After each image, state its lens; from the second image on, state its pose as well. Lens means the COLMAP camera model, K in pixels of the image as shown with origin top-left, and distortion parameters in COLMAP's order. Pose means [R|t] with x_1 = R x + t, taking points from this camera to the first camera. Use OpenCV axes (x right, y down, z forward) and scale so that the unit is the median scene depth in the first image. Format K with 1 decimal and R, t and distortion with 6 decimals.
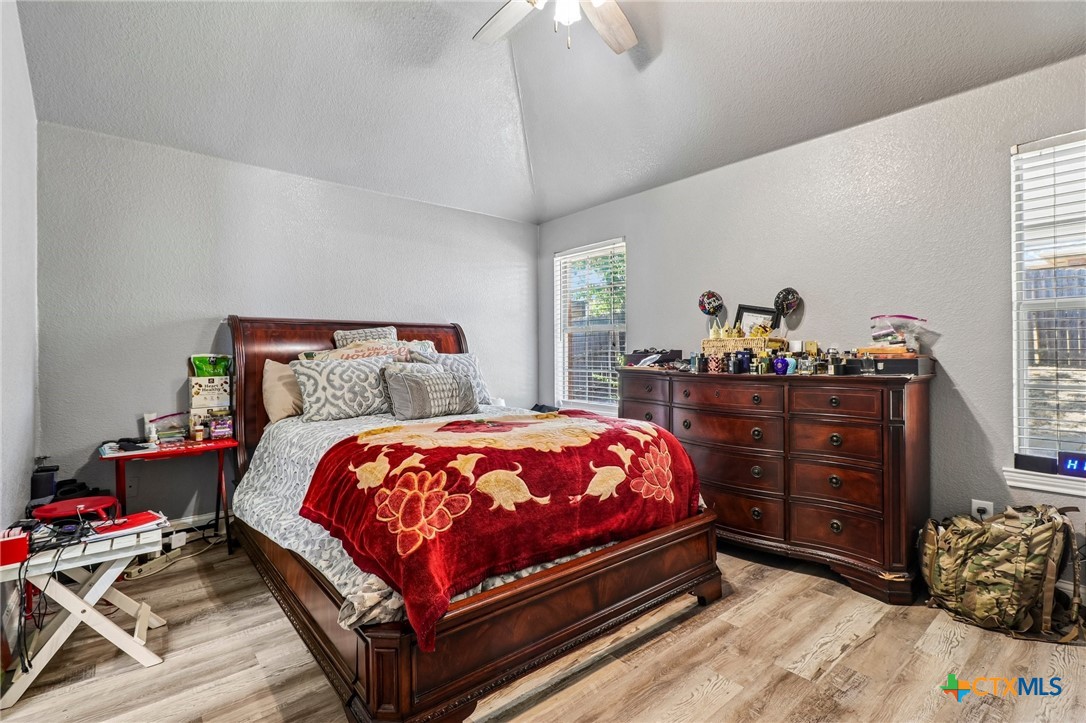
lens RADIAL K [[502.6, 0, 539.5], [0, 502.6, 359.5], [0, 0, 1]] dist [-0.000767, -0.000178]
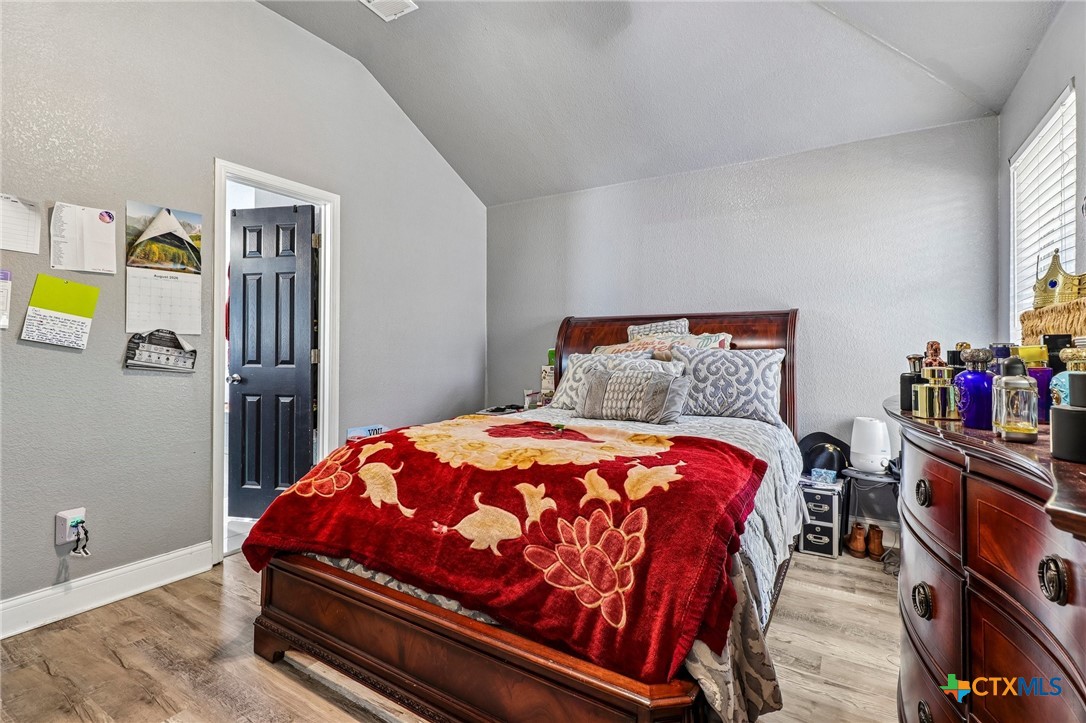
lens RADIAL K [[502.6, 0, 542.0], [0, 502.6, 351.8], [0, 0, 1]] dist [-0.000767, -0.000178]
pose [[0.318035, 0.010061, -0.948026, 0.801253], [-0.017928, 0.999829, 0.004597, -0.010271], [0.947910, 0.015534, 0.318161, 0.812392]]
